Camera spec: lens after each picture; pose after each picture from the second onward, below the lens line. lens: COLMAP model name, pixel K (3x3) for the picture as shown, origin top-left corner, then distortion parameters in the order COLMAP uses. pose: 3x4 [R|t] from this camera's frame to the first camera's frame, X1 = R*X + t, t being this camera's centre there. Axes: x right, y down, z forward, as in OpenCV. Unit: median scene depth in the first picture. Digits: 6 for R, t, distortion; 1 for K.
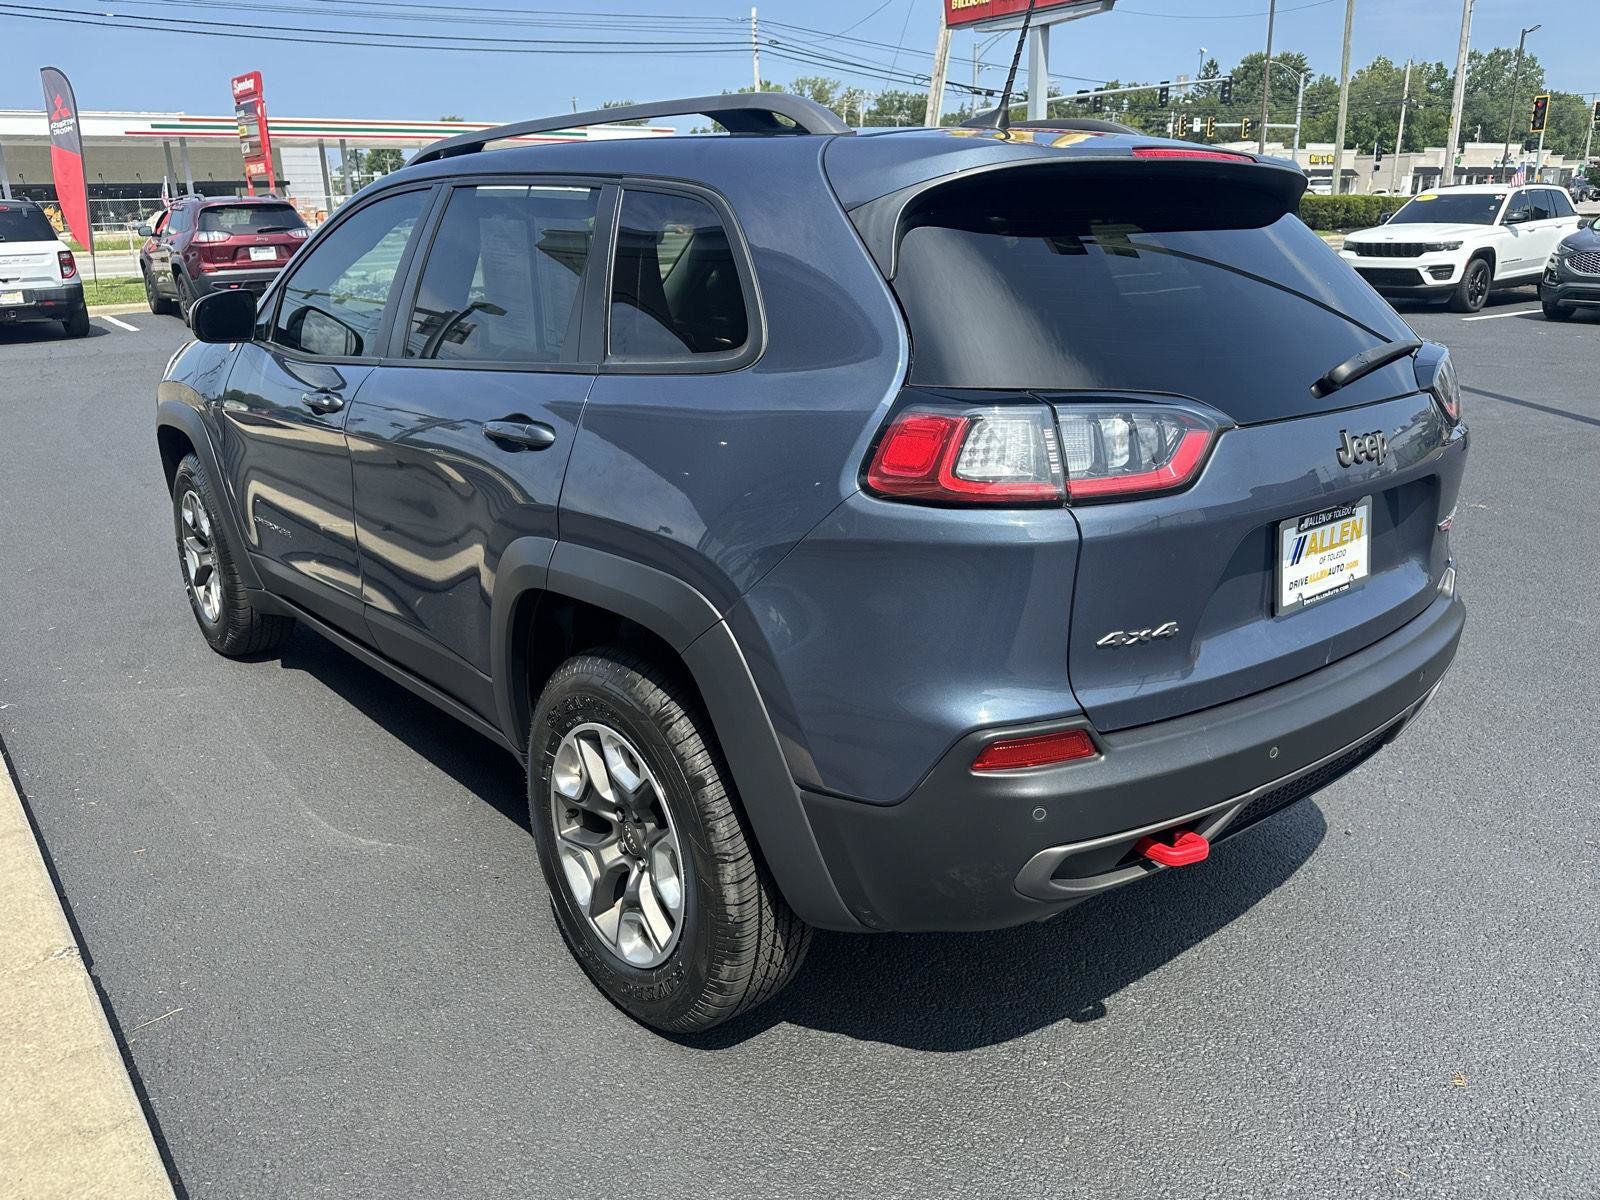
lens RADIAL K [[1211.2, 0, 800.0], [0, 1211.2, 600.0], [0, 0, 1]] dist [0.002120, -0.001651]
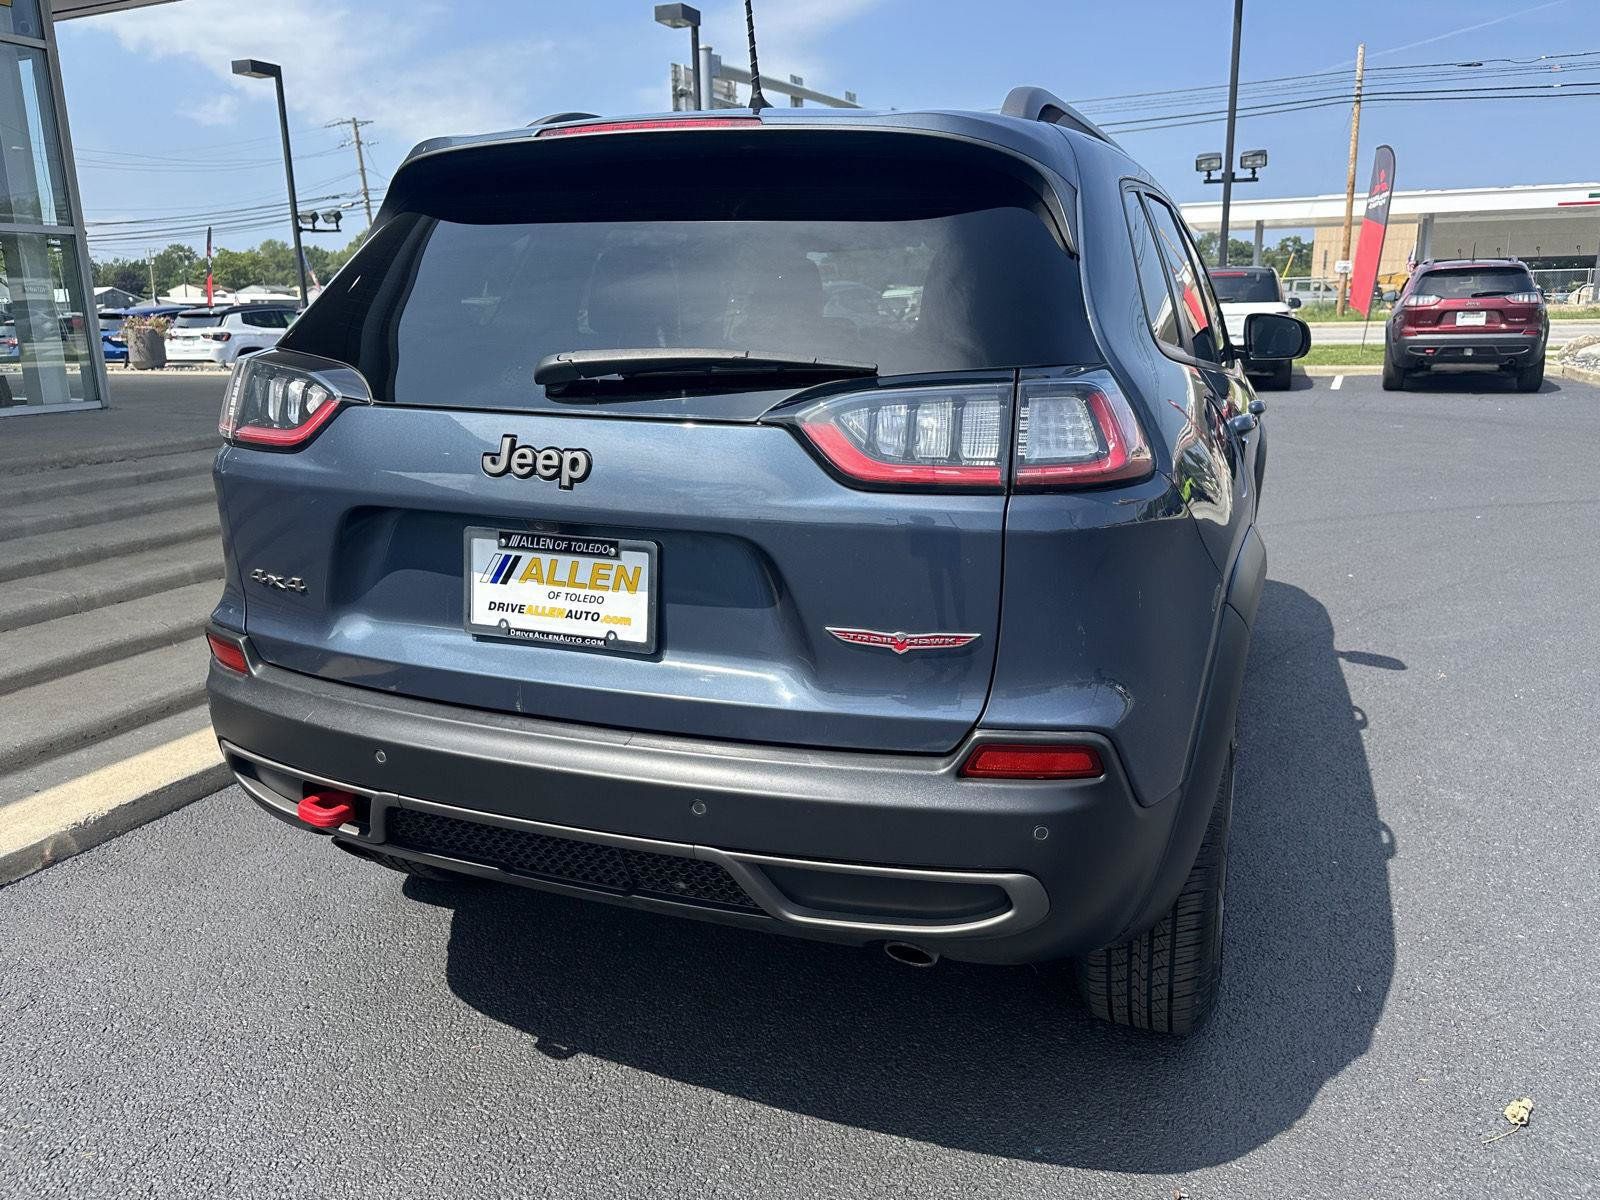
lens RADIAL K [[1230.0, 0, 809.0], [0, 1230.0, 611.6], [0, 0, 1]] dist [0.010101, -0.010687]
pose [[0.493901, 0.224031, -0.840162, 1.239842], [-0.268022, 0.958415, 0.098002, -0.153396], [0.827179, 0.176778, 0.533408, 0.692067]]
